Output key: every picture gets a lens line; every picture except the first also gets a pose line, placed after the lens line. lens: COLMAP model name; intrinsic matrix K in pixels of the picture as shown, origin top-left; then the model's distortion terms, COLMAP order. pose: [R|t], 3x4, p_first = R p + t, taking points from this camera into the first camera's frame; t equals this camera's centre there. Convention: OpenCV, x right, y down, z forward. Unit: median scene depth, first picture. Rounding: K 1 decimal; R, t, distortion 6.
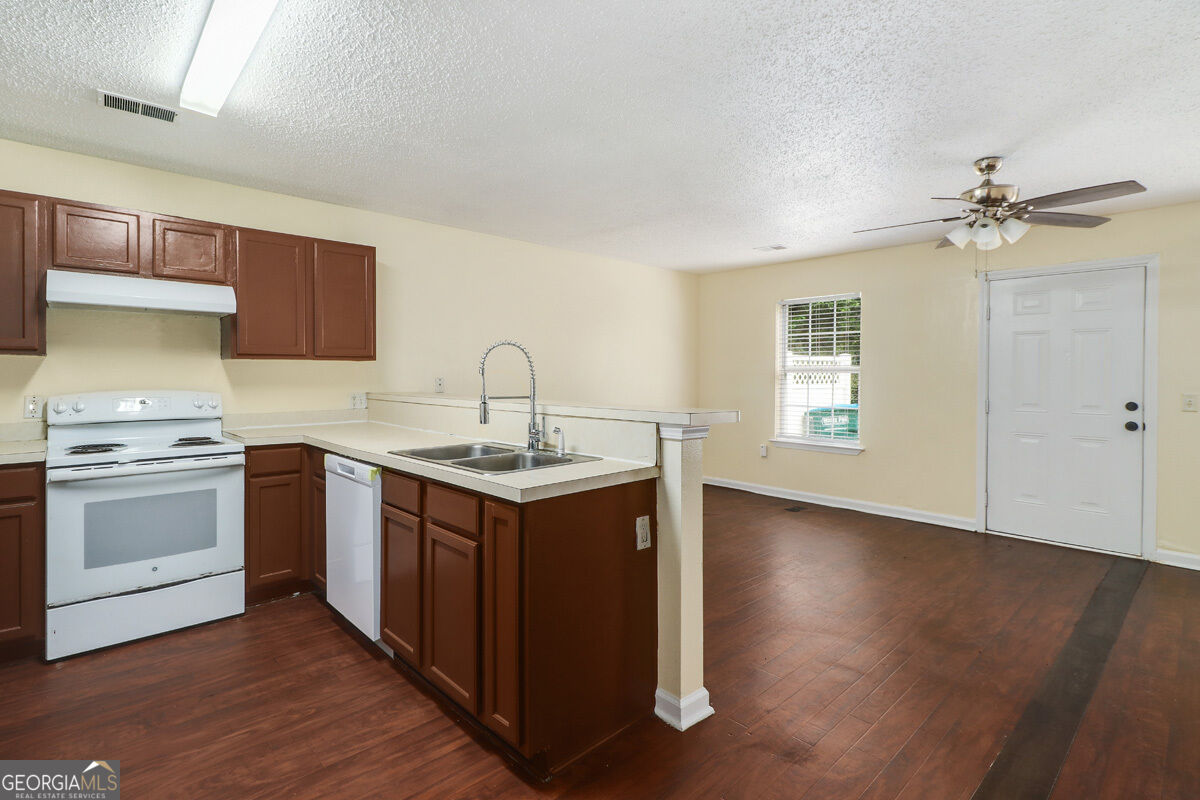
lens RADIAL K [[576.3, 0, 592.4], [0, 576.3, 376.3], [0, 0, 1]] dist [-0.002433, -0.000161]
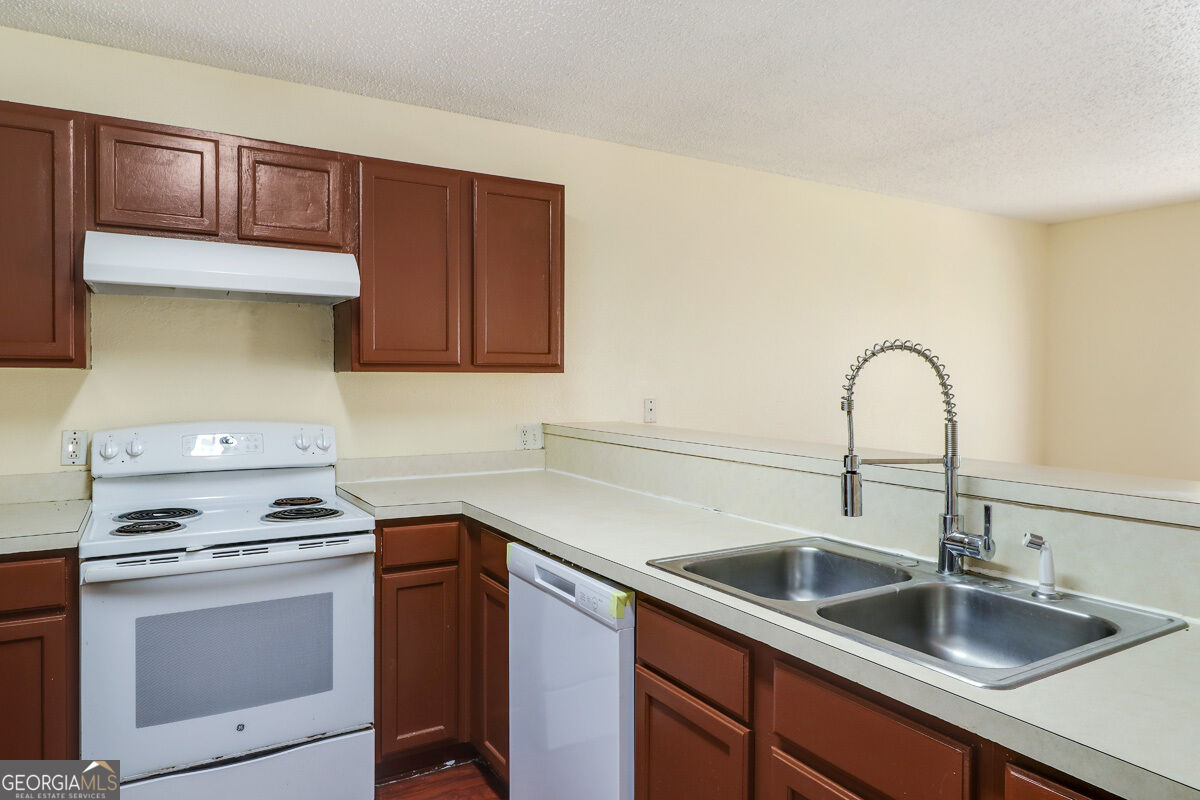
lens RADIAL K [[758.3, 0, 604.9], [0, 758.3, 389.7], [0, 0, 1]] dist [0.002937, -0.000627]
pose [[0.978868, 0.005911, -0.204406, -0.218917], [-0.003893, 0.999940, 0.010272, -0.023175], [0.204454, -0.009259, 0.978832, 0.291986]]
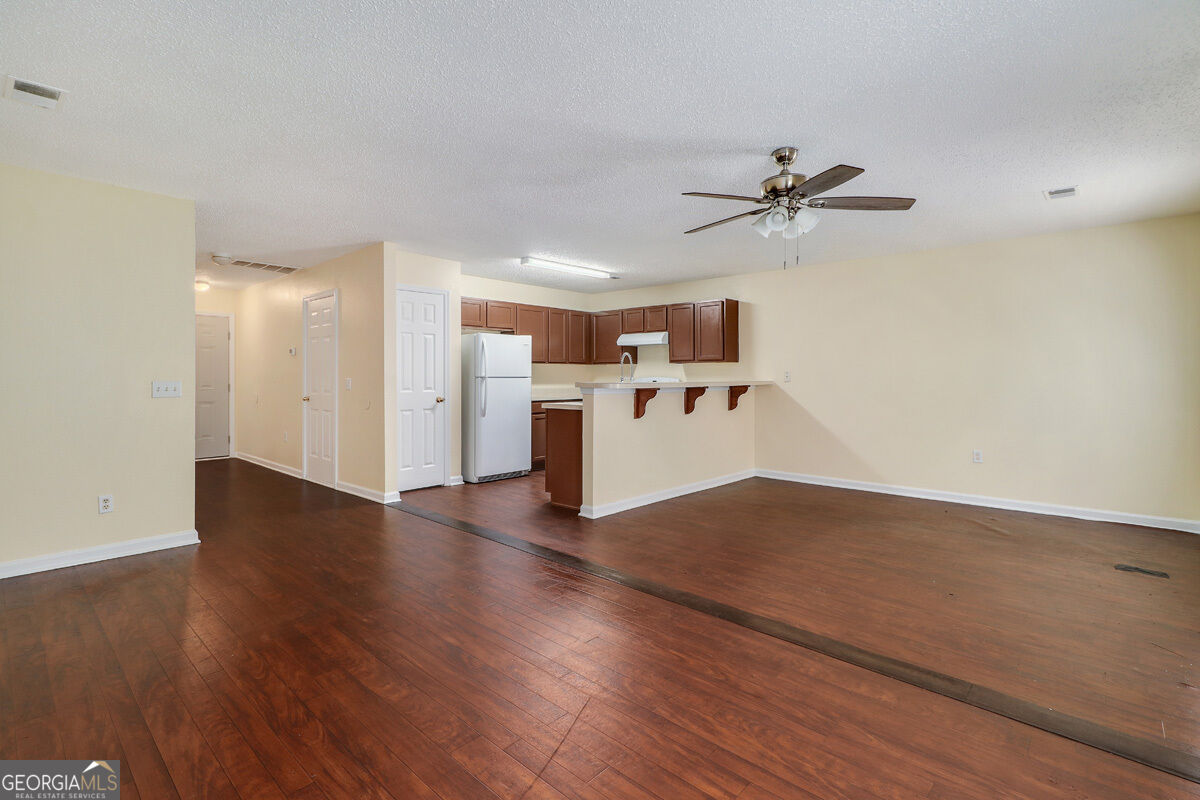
lens RADIAL K [[568.4, 0, 604.2], [0, 568.4, 376.7], [0, 0, 1]] dist [0.001247, 0.000173]
pose [[0.077402, -0.001052, -0.996999, 1.746041], [-0.005399, 0.999984, -0.001474, 0.028988], [0.996985, 0.005497, 0.077395, 0.634119]]
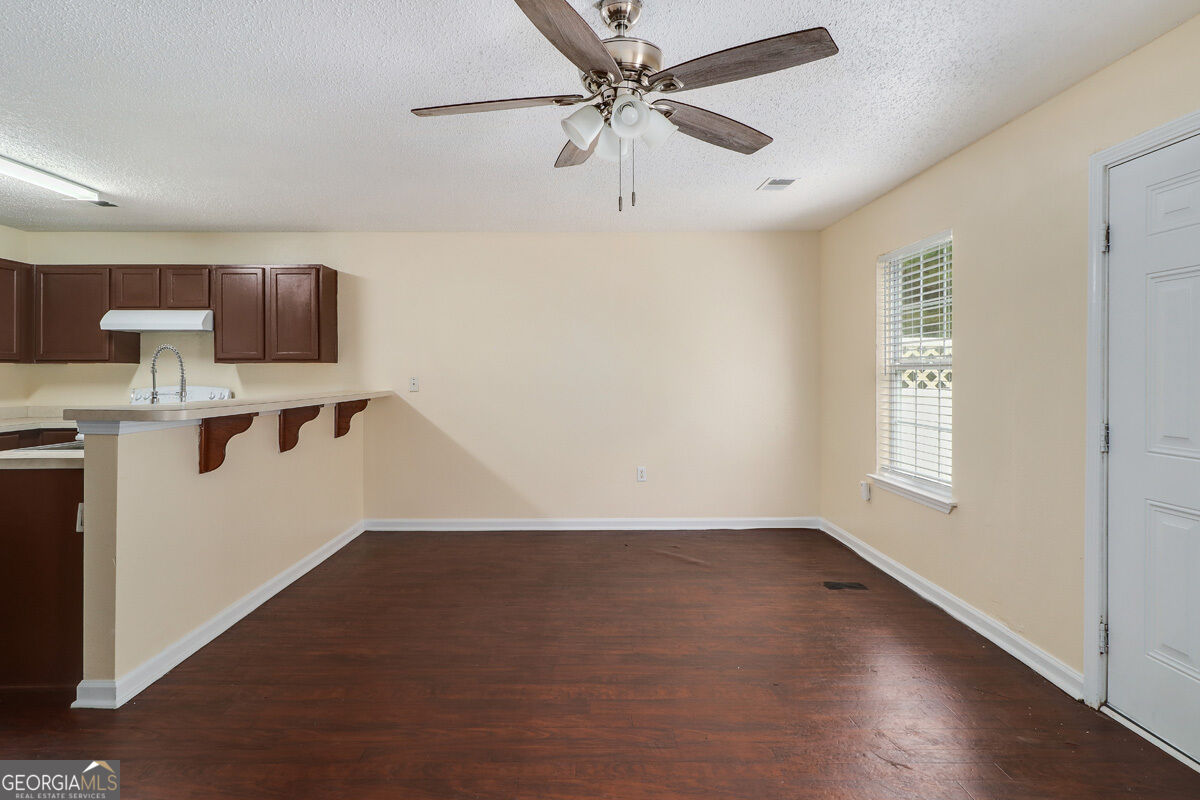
lens RADIAL K [[648.7, 0, 585.8], [0, 648.7, 373.0], [0, 0, 1]] dist [0.001461, 0.000940]
pose [[0.734394, -0.004617, -0.678708, 1.163050], [0.000584, 0.999981, -0.006170, 0.002522], [0.678723, 0.004135, 0.734382, 0.521766]]
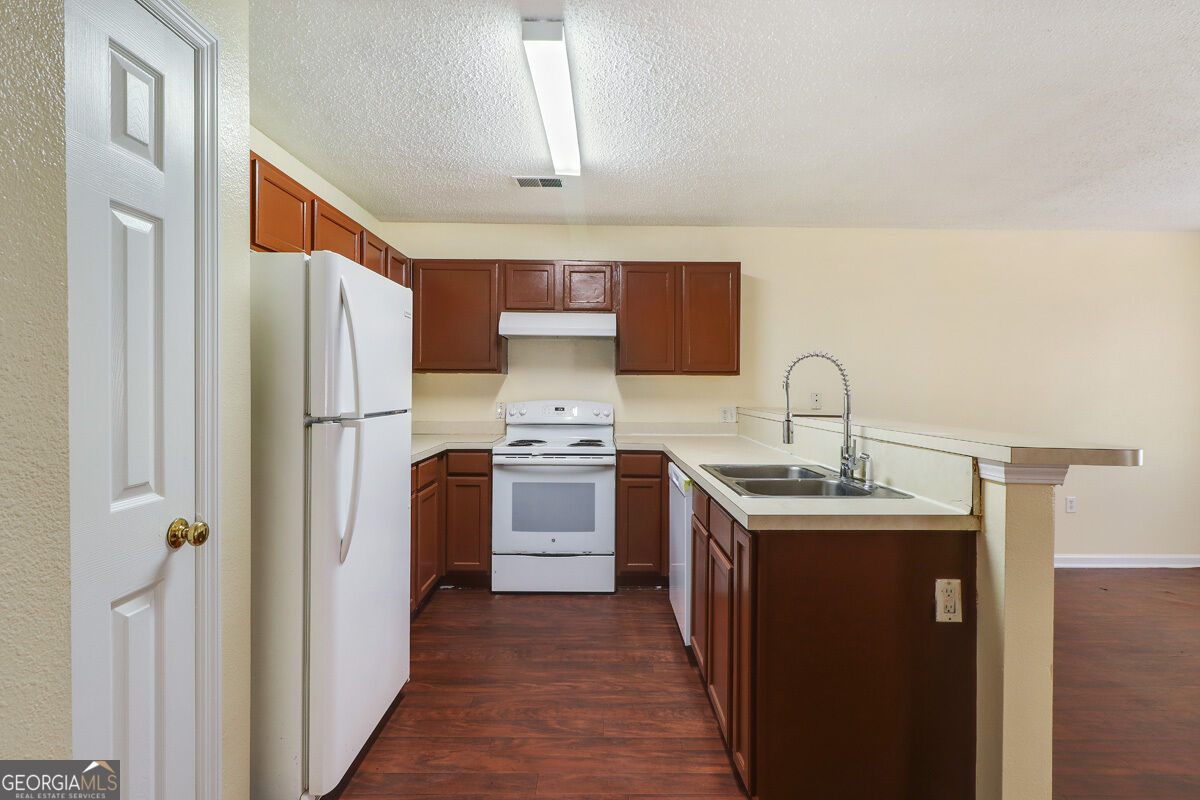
lens RADIAL K [[603.8, 0, 599.4], [0, 603.8, 391.5], [0, 0, 1]] dist [-0.001992, 0.000080]
pose [[0.737582, 0.009660, -0.675188, 0.201544], [-0.009206, 0.999949, 0.004250, -0.001392], [0.675195, 0.003081, 0.737633, 0.075858]]
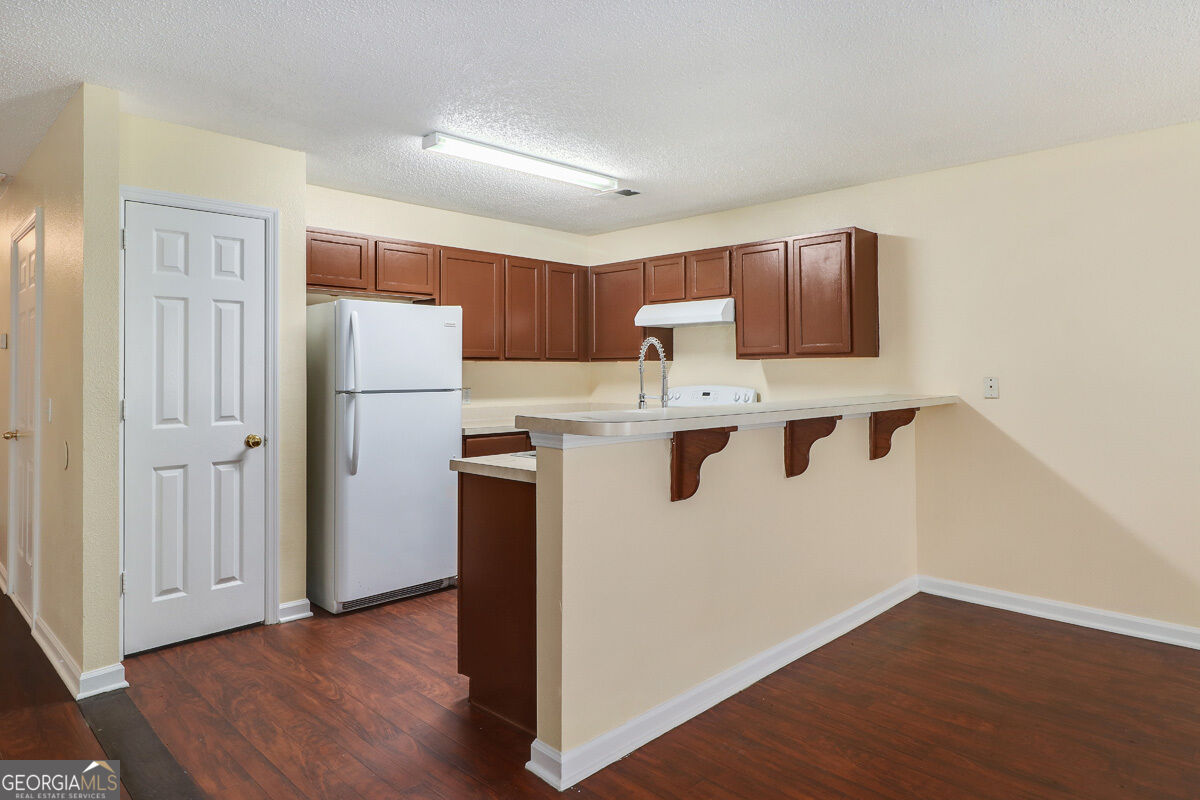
lens RADIAL K [[726.8, 0, 600.6], [0, 726.8, 358.3], [0, 0, 1]] dist [0.004219, 0.001131]
pose [[0.041998, -0.020418, -0.998909, 0.913510], [-0.000425, 0.999791, -0.020454, -0.003268], [0.999118, 0.001284, 0.041981, 0.736381]]
